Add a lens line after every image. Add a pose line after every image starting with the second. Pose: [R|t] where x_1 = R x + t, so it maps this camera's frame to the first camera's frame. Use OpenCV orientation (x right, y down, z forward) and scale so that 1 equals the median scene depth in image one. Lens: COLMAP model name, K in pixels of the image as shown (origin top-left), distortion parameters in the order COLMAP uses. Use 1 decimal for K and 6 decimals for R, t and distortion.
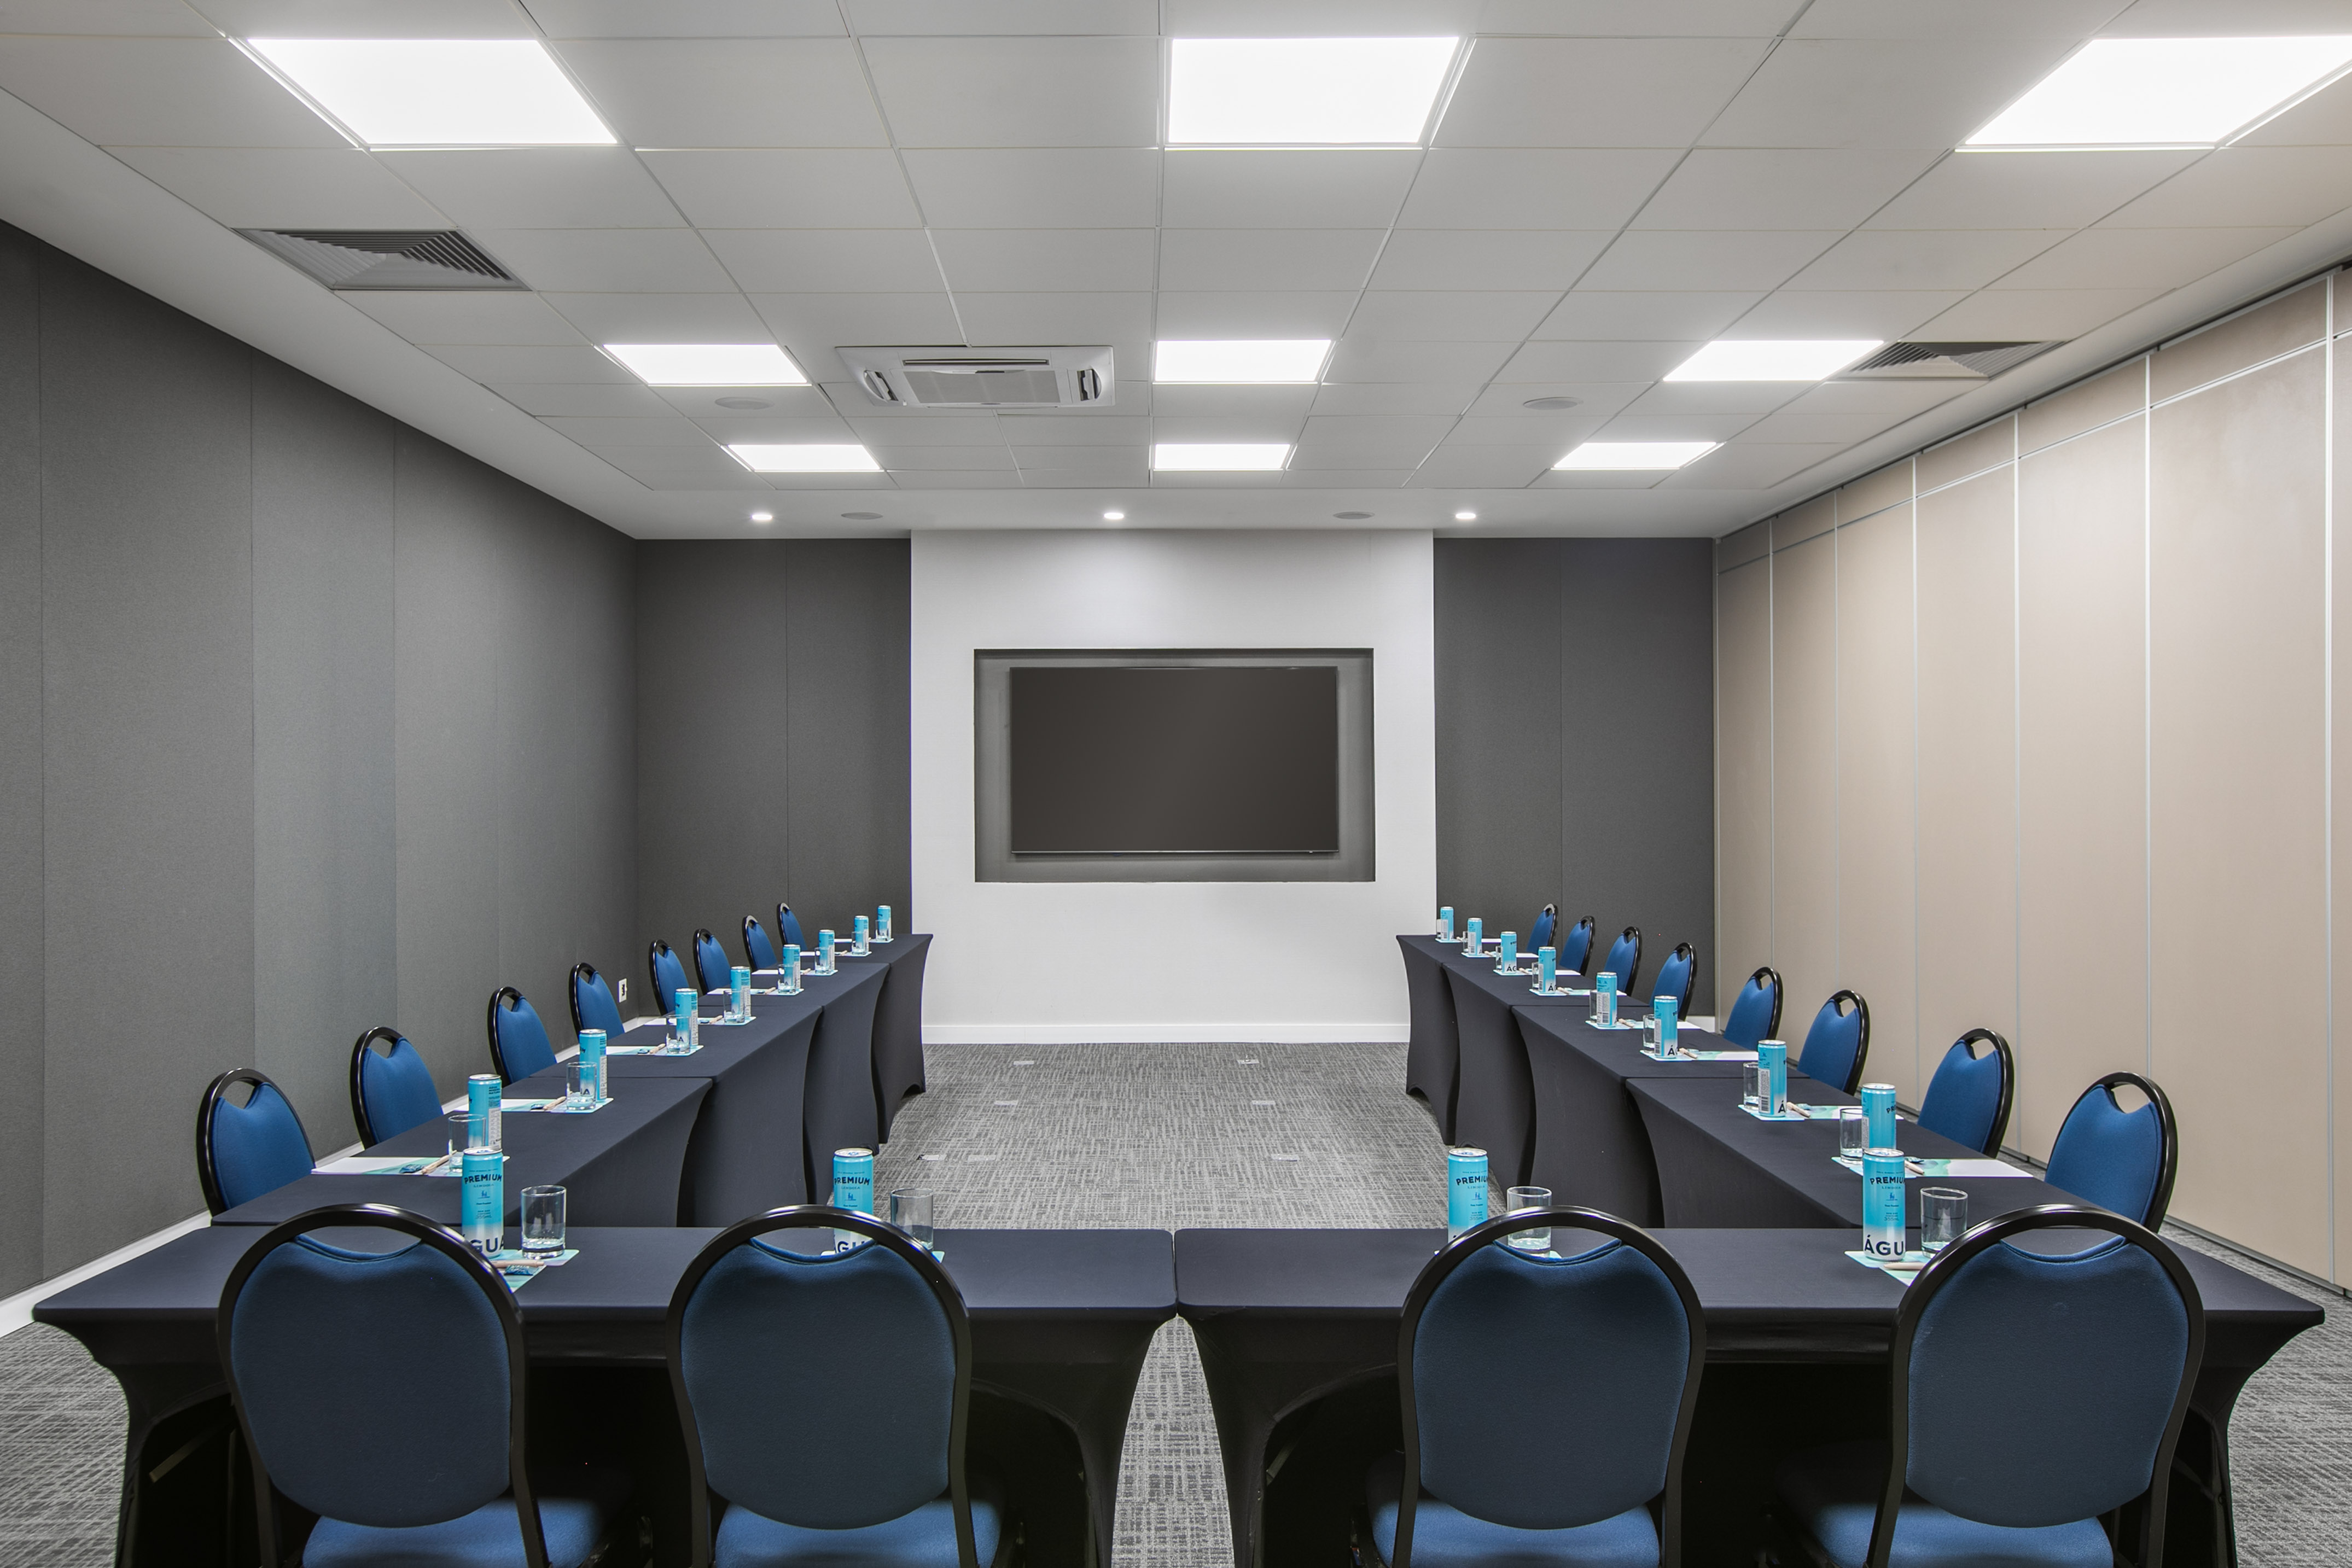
lens RADIAL K [[1922.9, 0, 1187.3], [0, 1922.9, 759.0], [0, 0, 1]] dist [0.002821, 0.014797]
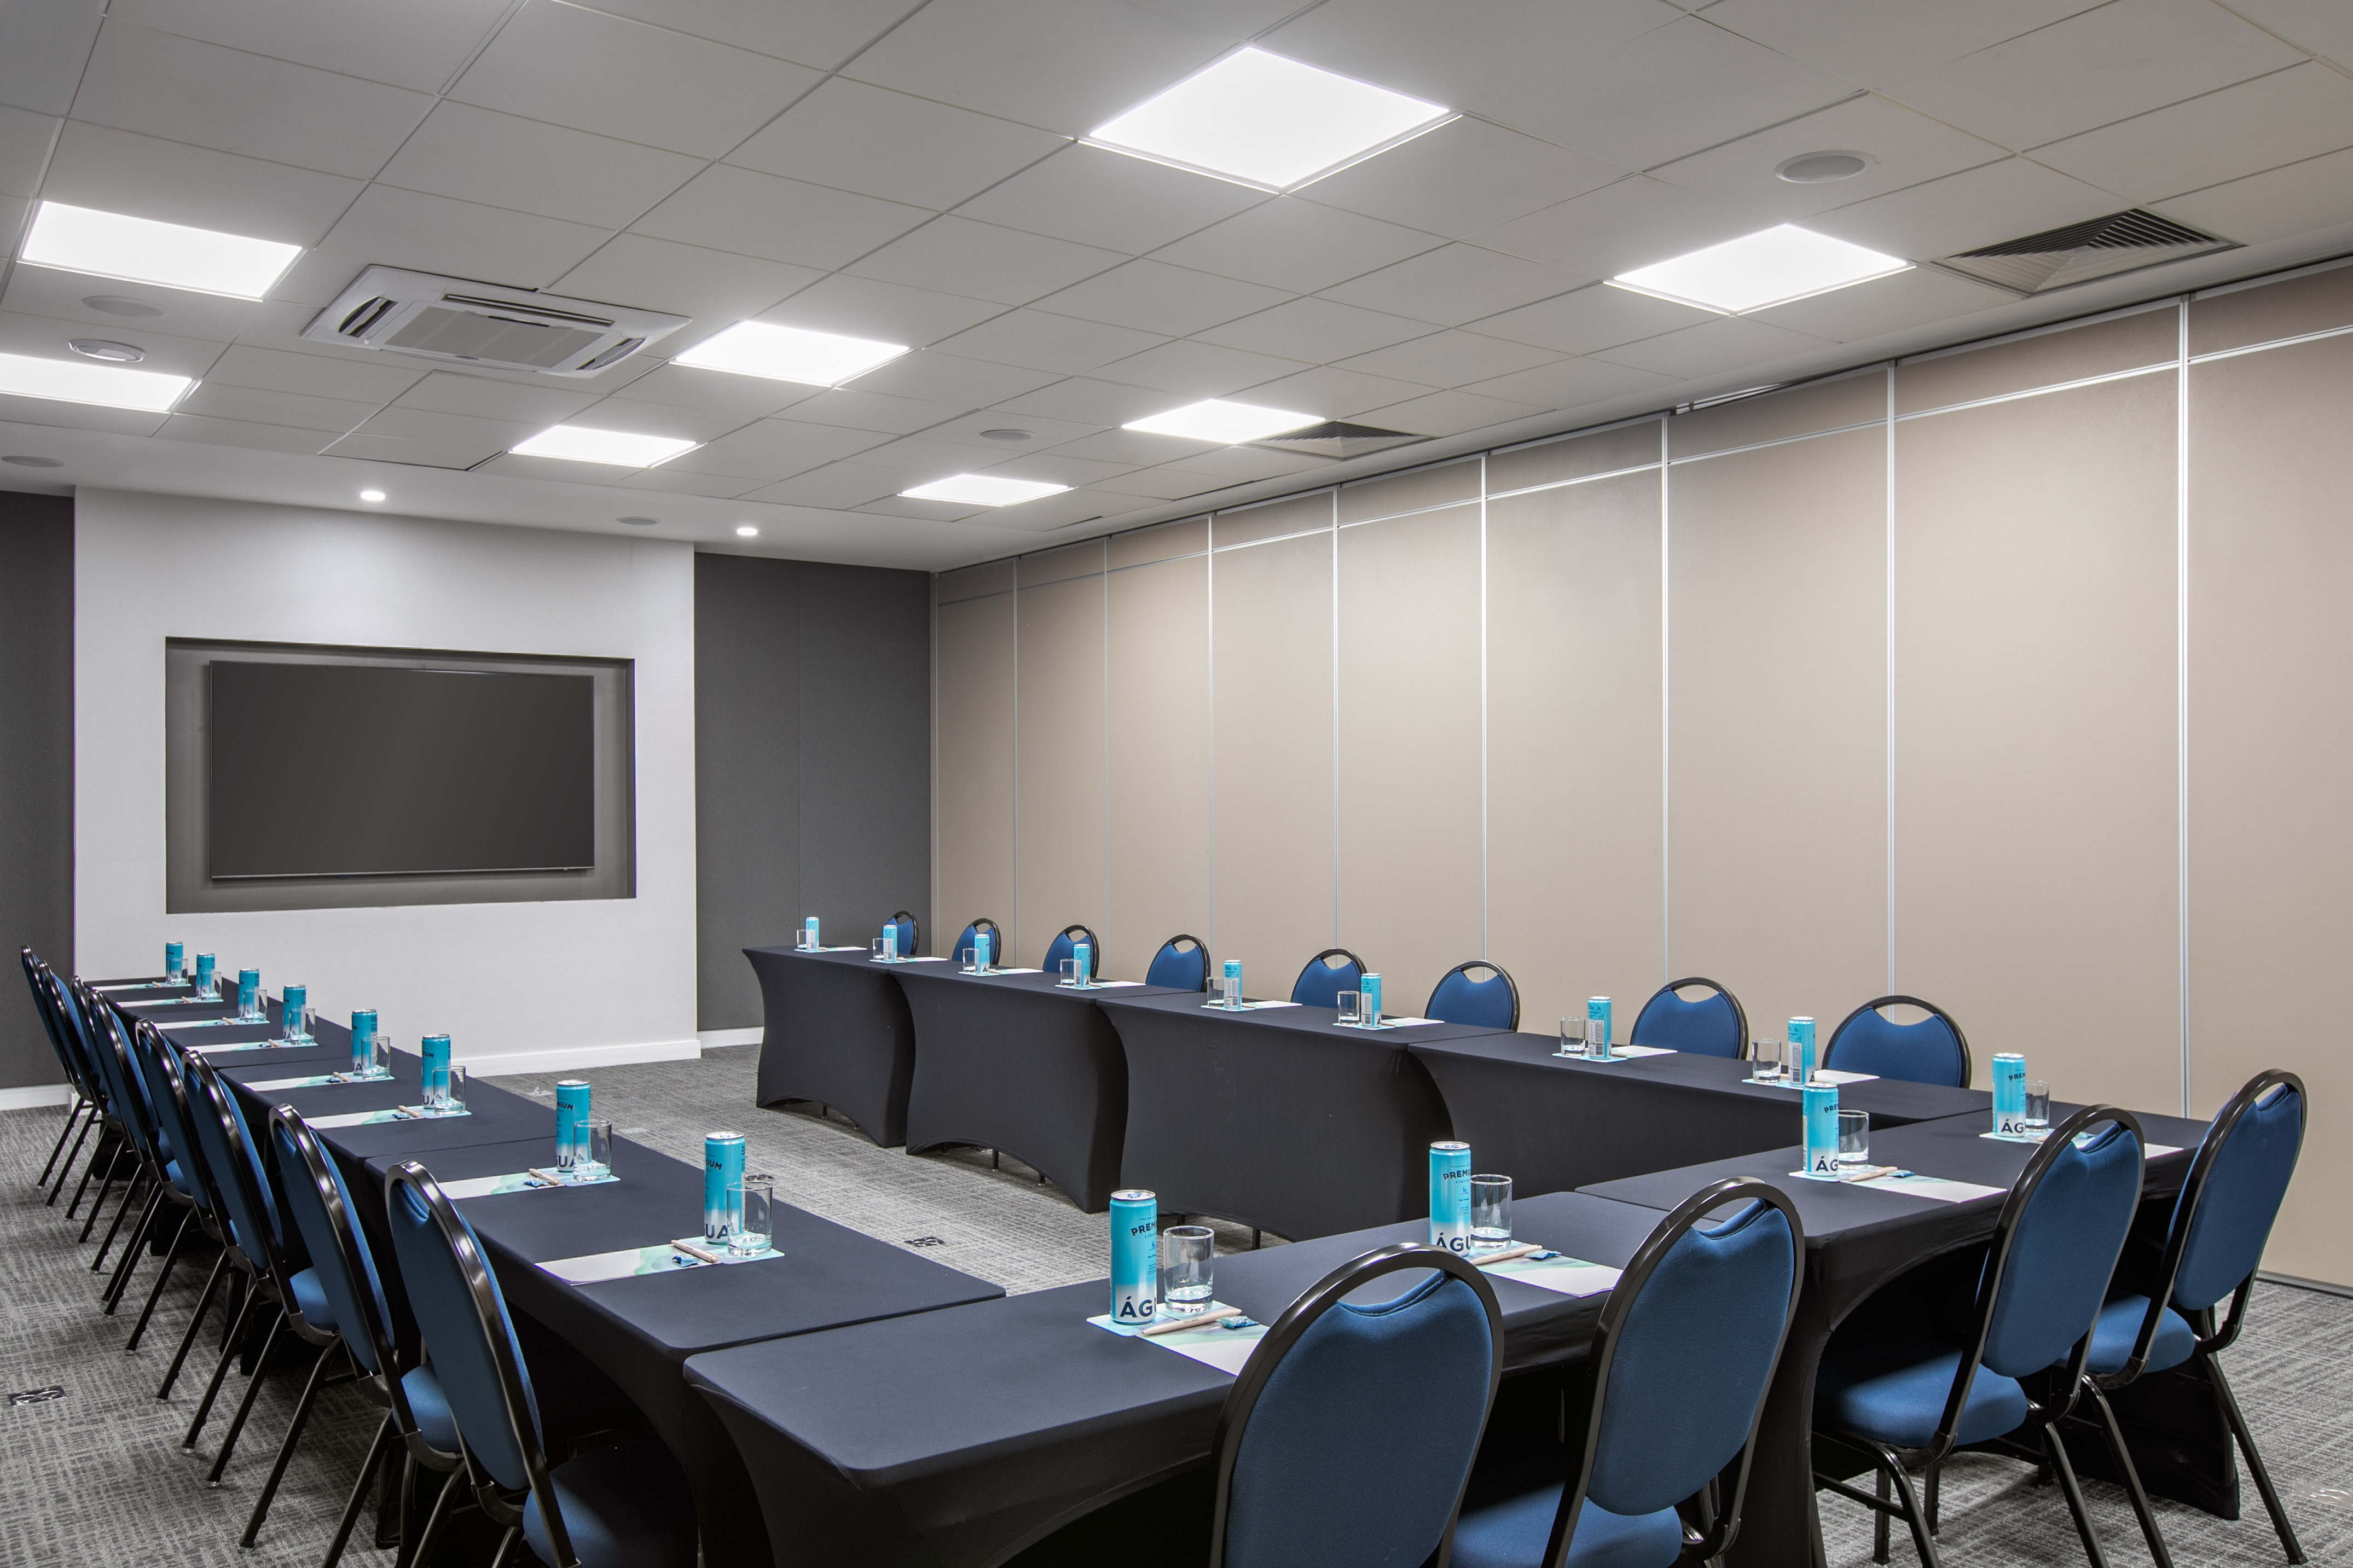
lens RADIAL K [[1798.0, 0, 1179.8], [0, 1798.0, 795.3], [0, 0, 1]] dist [0.014313, 0.011087]
pose [[0.796042, 0.000861, 0.605241, -0.246224], [-0.004218, 0.999983, 0.004126, 0.007332], [-0.605227, -0.005837, 0.796031, 0.106350]]
